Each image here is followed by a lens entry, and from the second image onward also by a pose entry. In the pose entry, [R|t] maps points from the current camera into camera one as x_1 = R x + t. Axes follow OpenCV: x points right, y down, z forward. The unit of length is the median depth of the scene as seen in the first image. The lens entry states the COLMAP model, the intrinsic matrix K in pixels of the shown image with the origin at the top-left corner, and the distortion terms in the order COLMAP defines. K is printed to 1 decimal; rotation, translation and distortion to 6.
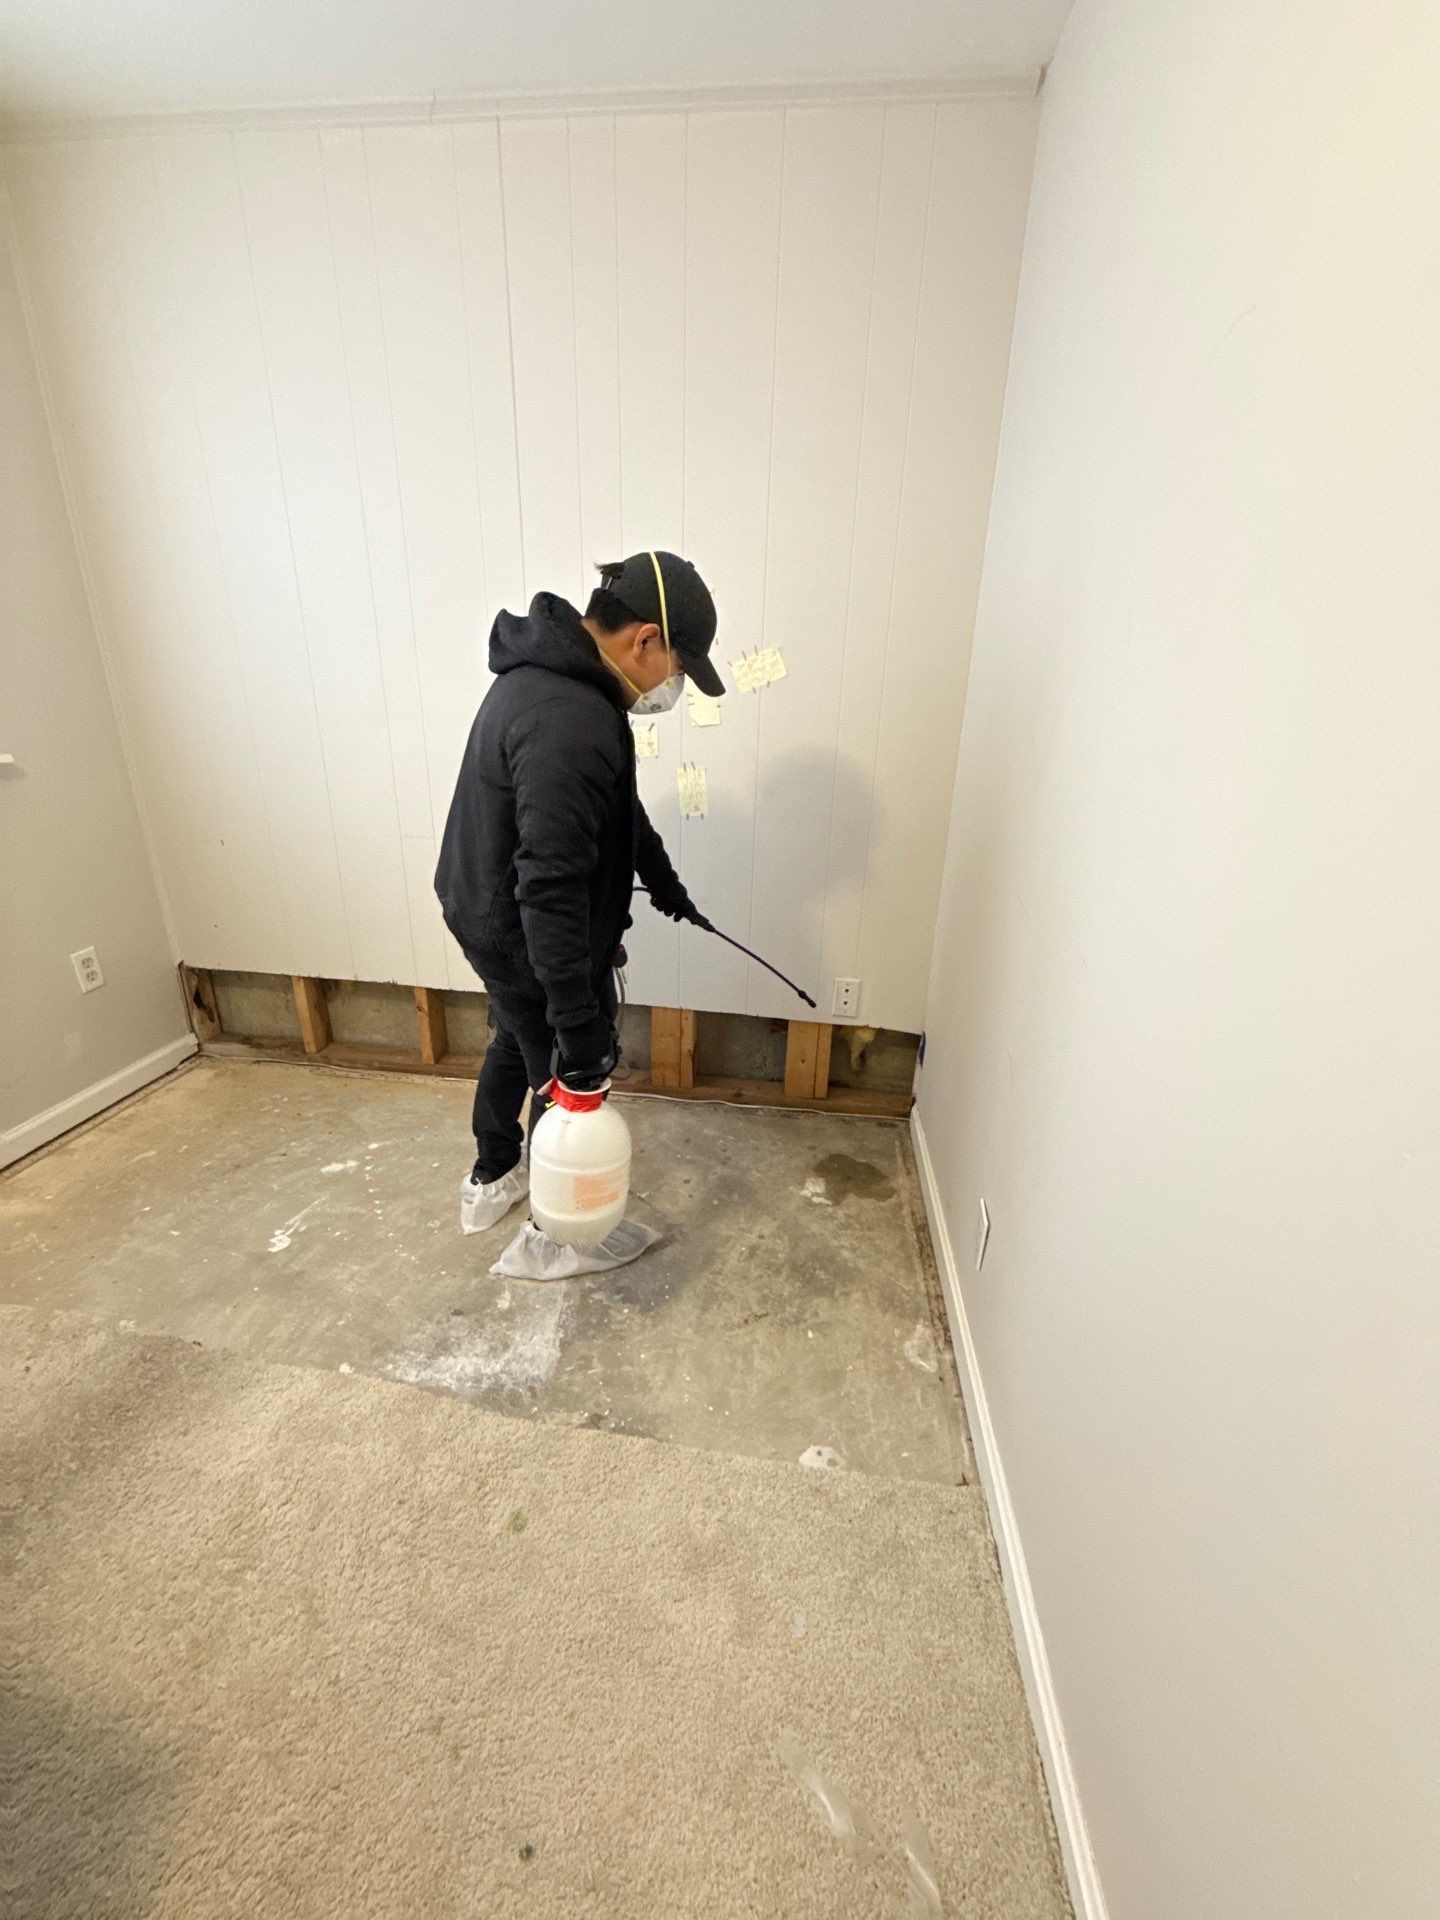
lens RADIAL K [[775.1, 0, 720.5], [0, 775.1, 962.0], [0, 0, 1]] dist [0.000992, 0.000028]
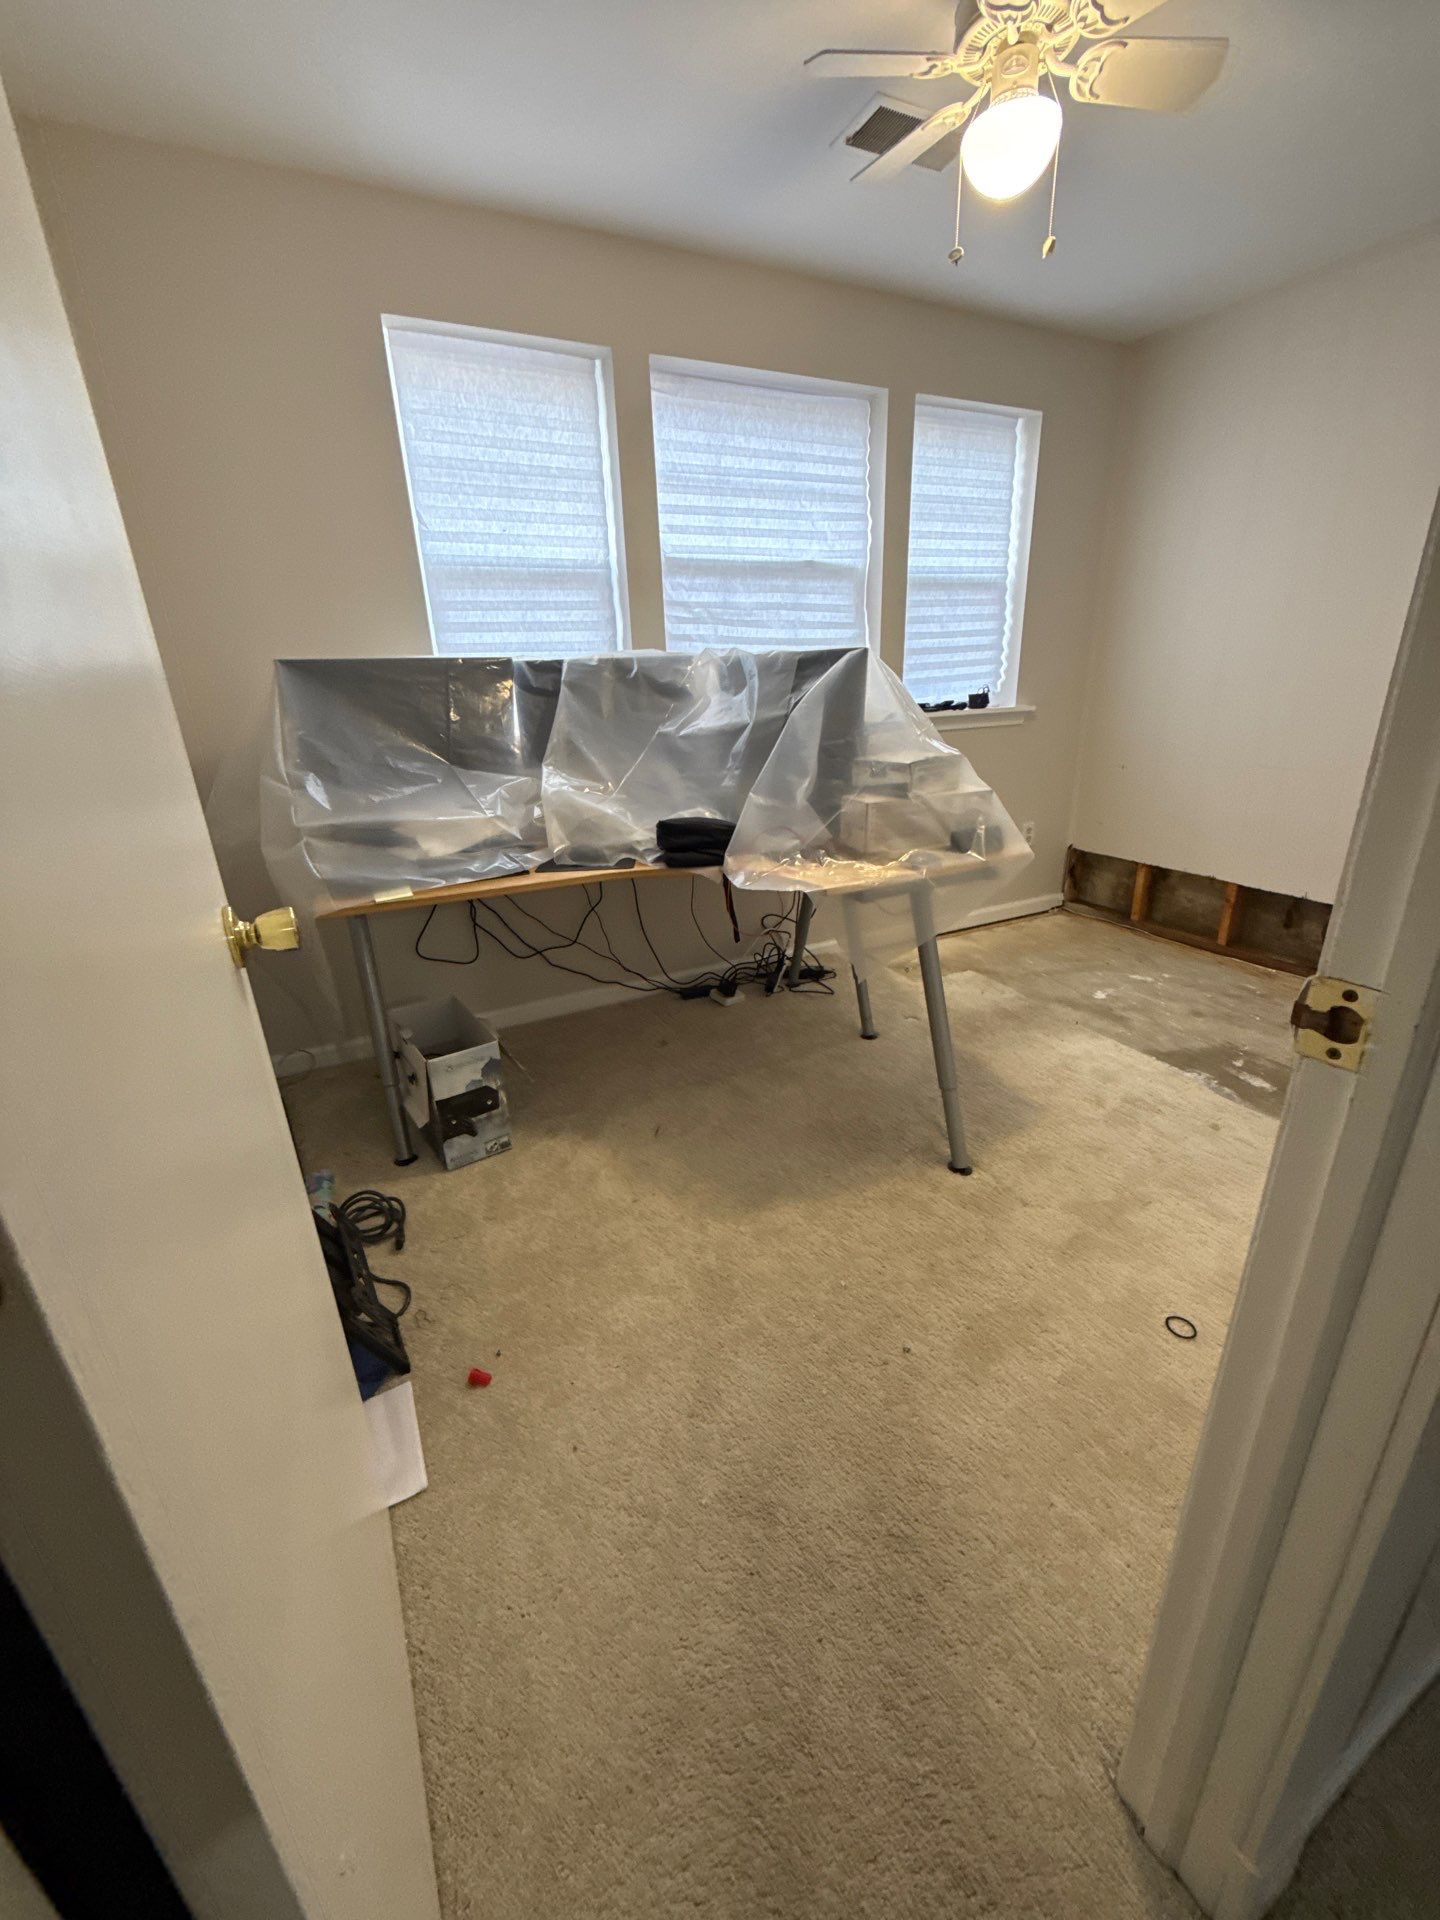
lens RADIAL K [[775.1, 0, 721.1], [0, 775.1, 960.2], [0, 0, 1]] dist [0.000992, 0.000028]
pose [[0.564128, 0.245695, -0.788285, 0.194448], [-0.230270, 0.963639, 0.135559, 0.176292], [0.792928, 0.105046, 0.600192, -0.472914]]
